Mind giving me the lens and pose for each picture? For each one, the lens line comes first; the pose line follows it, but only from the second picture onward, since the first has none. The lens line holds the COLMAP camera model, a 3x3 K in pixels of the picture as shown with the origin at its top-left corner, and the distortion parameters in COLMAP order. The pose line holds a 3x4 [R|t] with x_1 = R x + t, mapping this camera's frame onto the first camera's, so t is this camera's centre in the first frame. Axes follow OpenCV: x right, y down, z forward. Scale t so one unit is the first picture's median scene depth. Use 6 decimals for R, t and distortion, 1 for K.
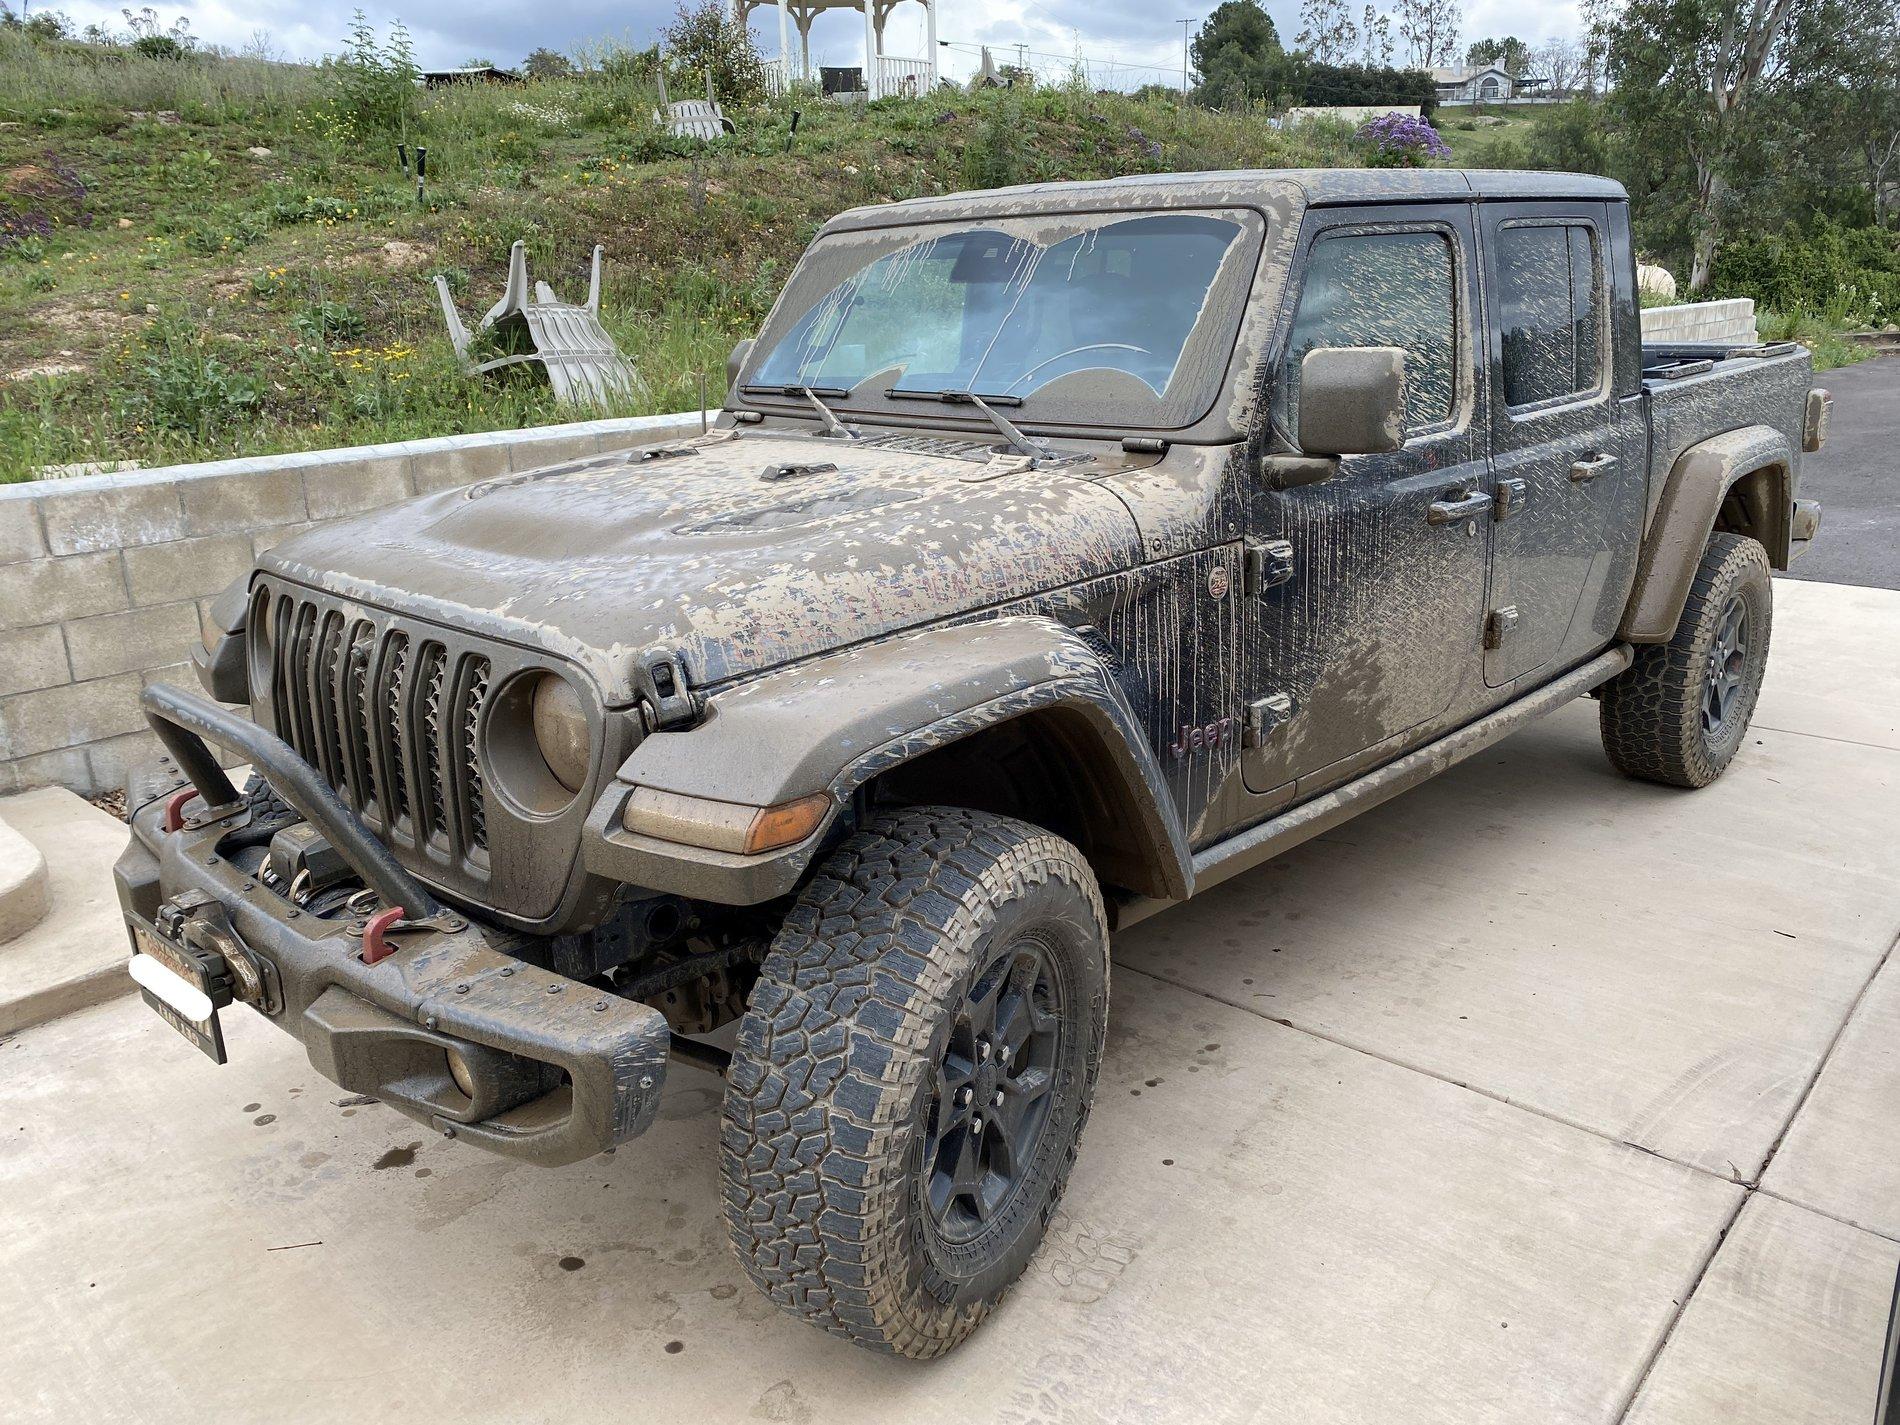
lens RADIAL K [[1511.4, 0, 948.9], [0, 1511.4, 724.0], [0, 0, 1]] dist [0.019694, 0.000117]
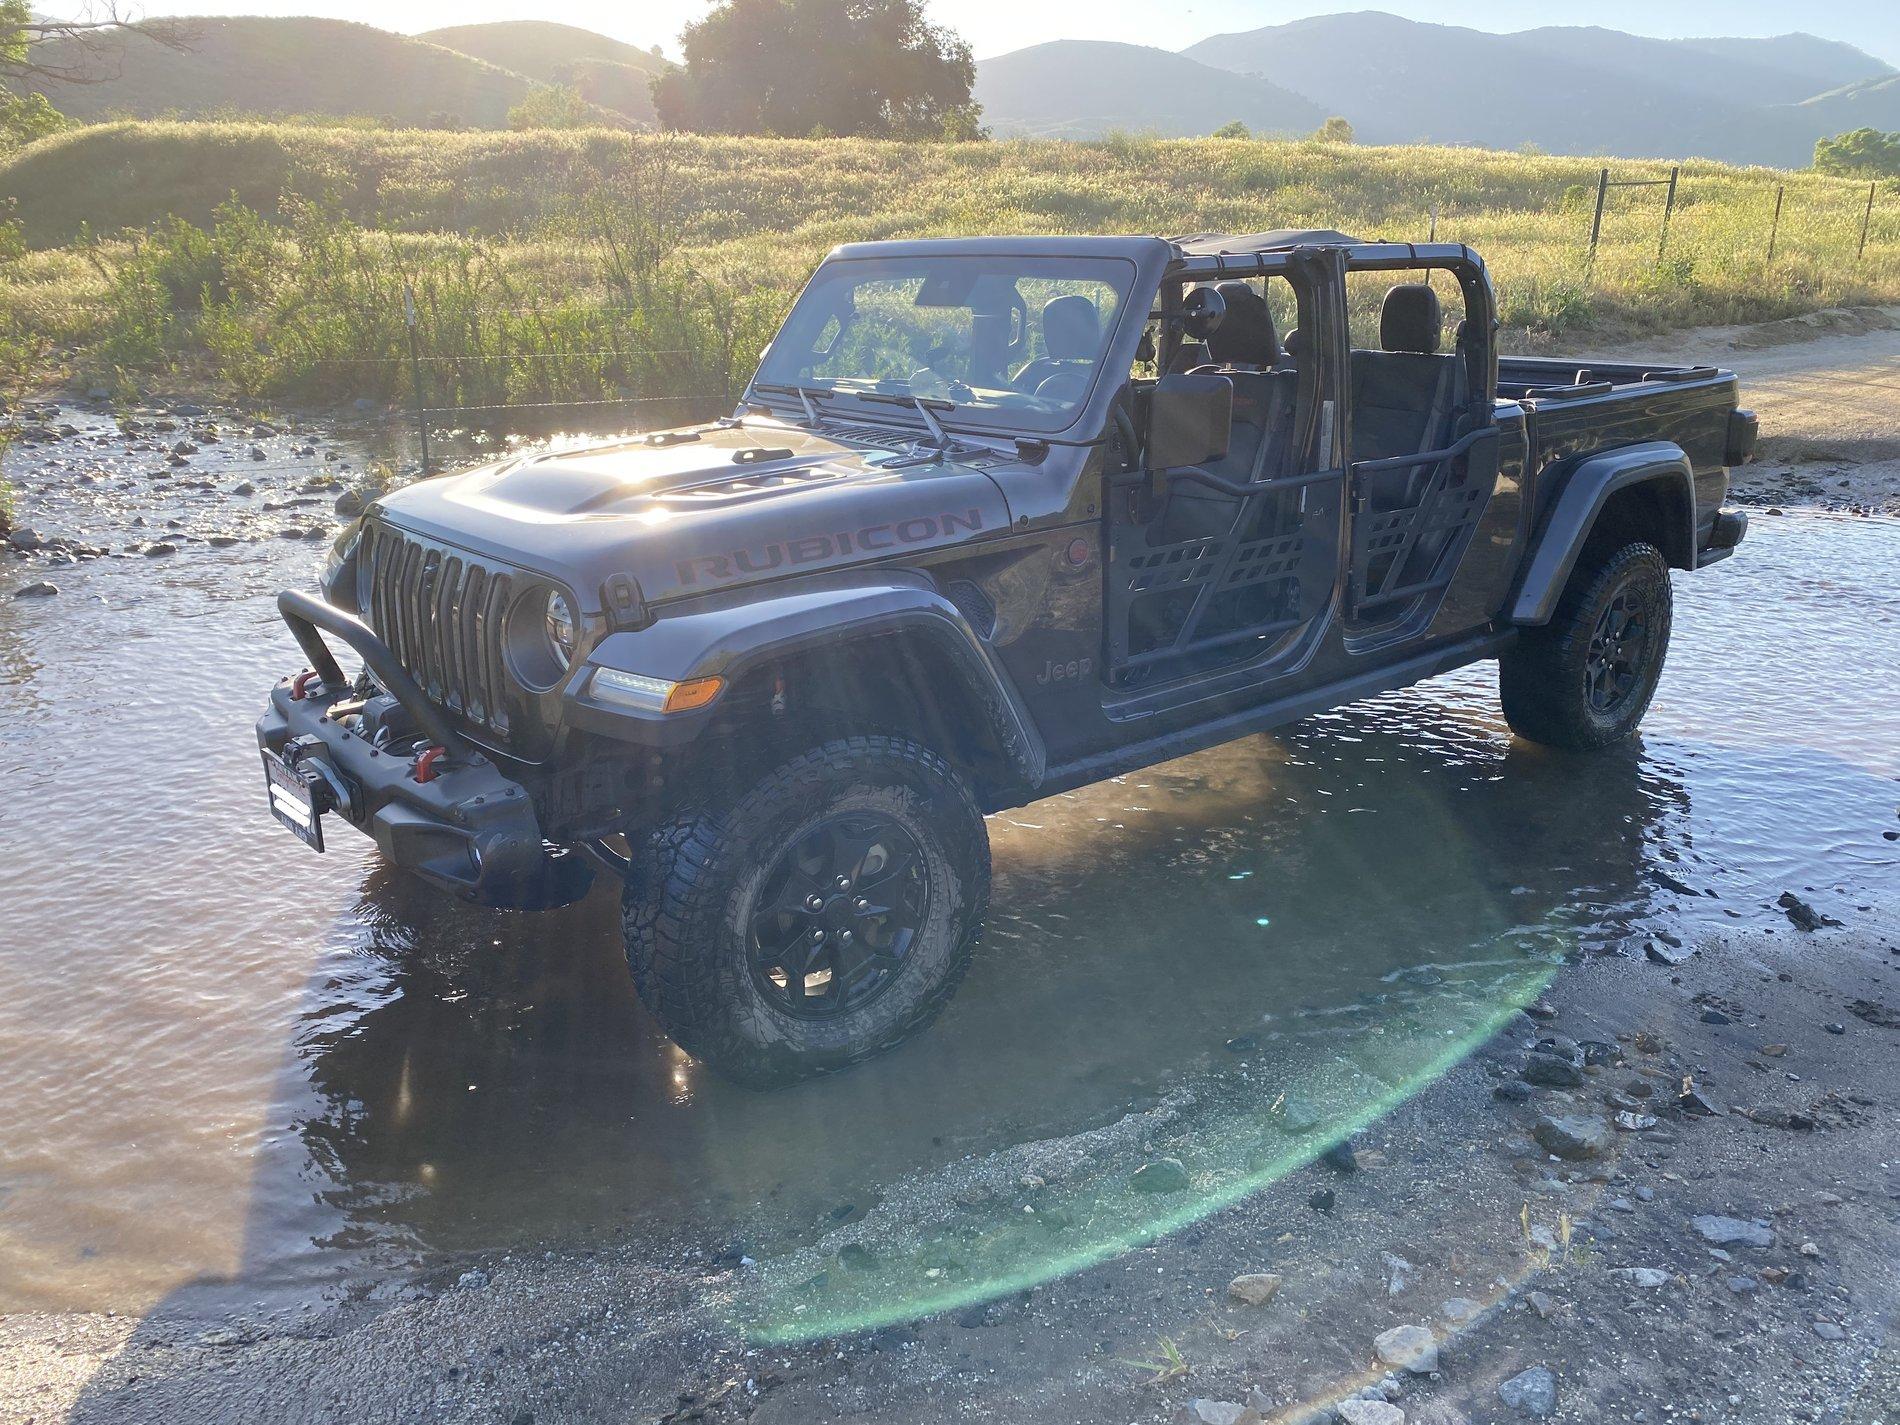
lens RADIAL K [[1511.4, 0, 948.9], [0, 1511.4, 724.0], [0, 0, 1]] dist [0.019694, 0.000117]
pose [[0.995410, 0.050761, -0.081133, 0.151771], [-0.049680, 0.998648, 0.015292, 0.034479], [0.081800, -0.011191, 0.996586, -0.257796]]
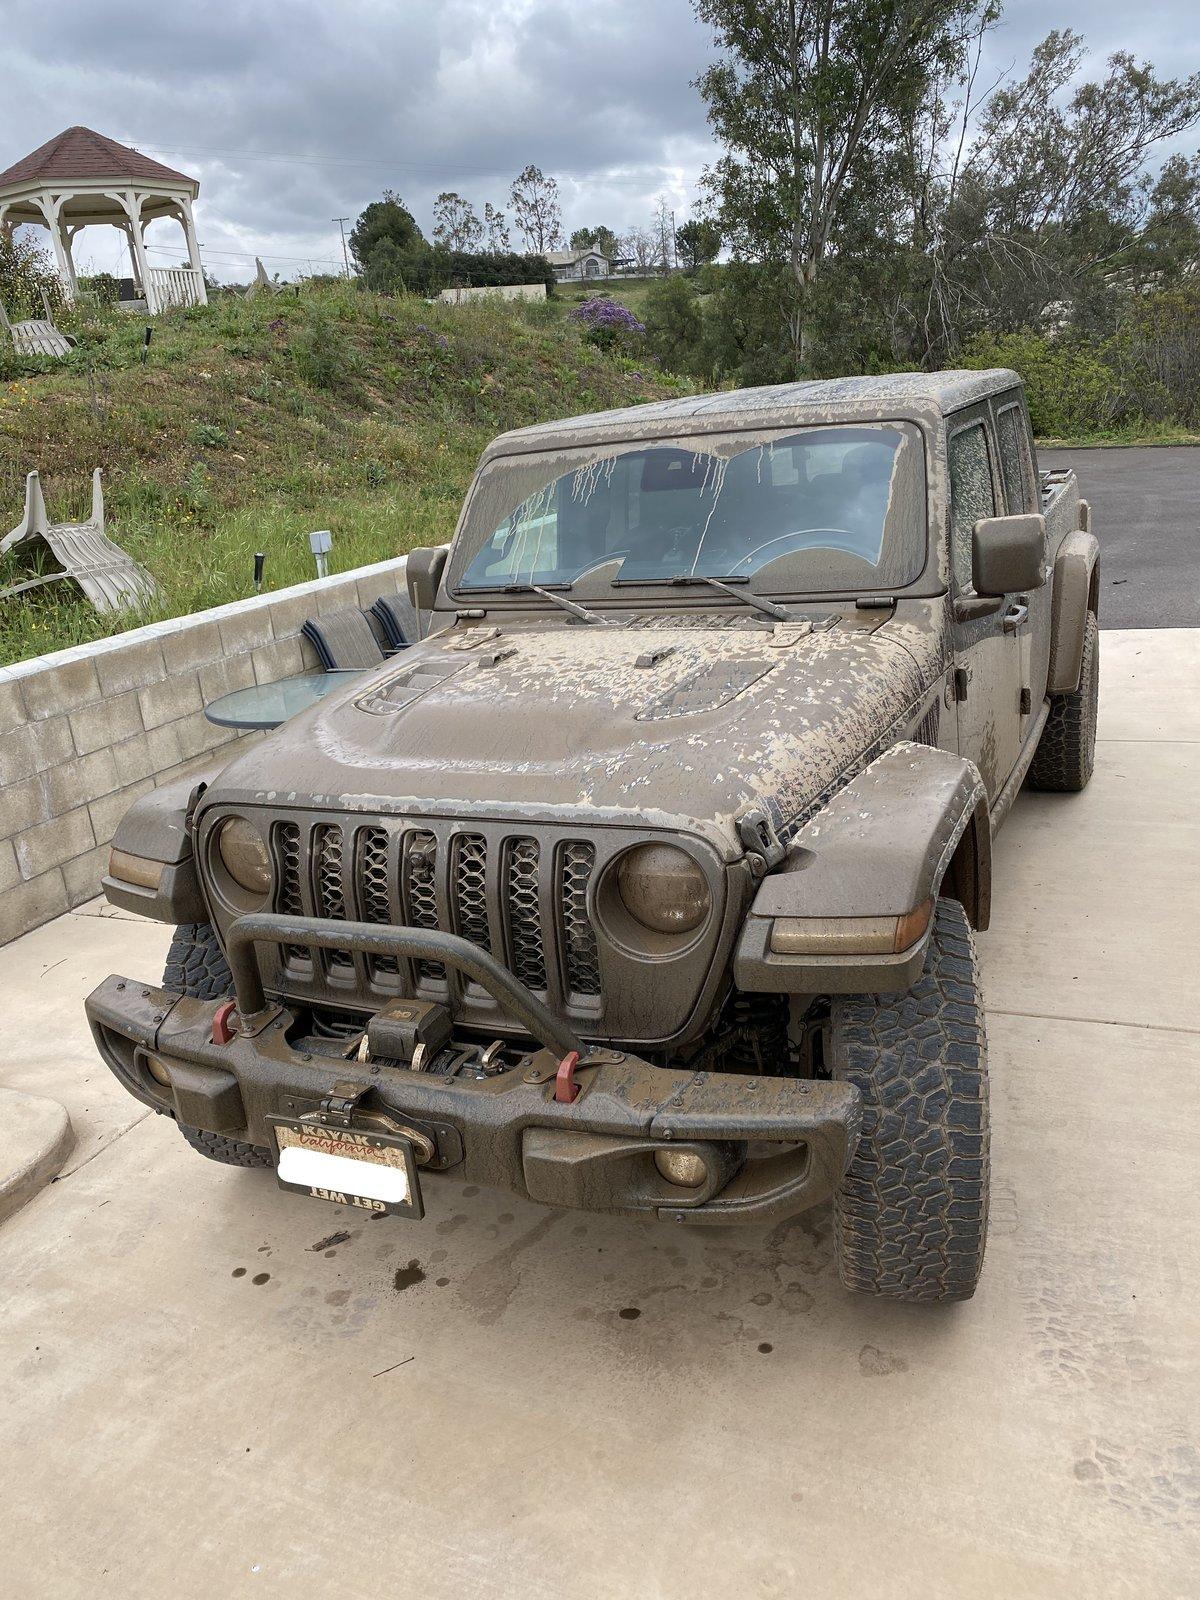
lens RADIAL K [[1274.9, 0, 600.0], [0, 1274.9, 800.0], [0, 0, 1]] dist [0.031904, -0.008566]
pose [[0.941128, -0.164330, 0.295421, -0.406723], [0.166012, 0.985930, 0.019563, -0.065431], [-0.294479, 0.030632, 0.955167, -0.004246]]
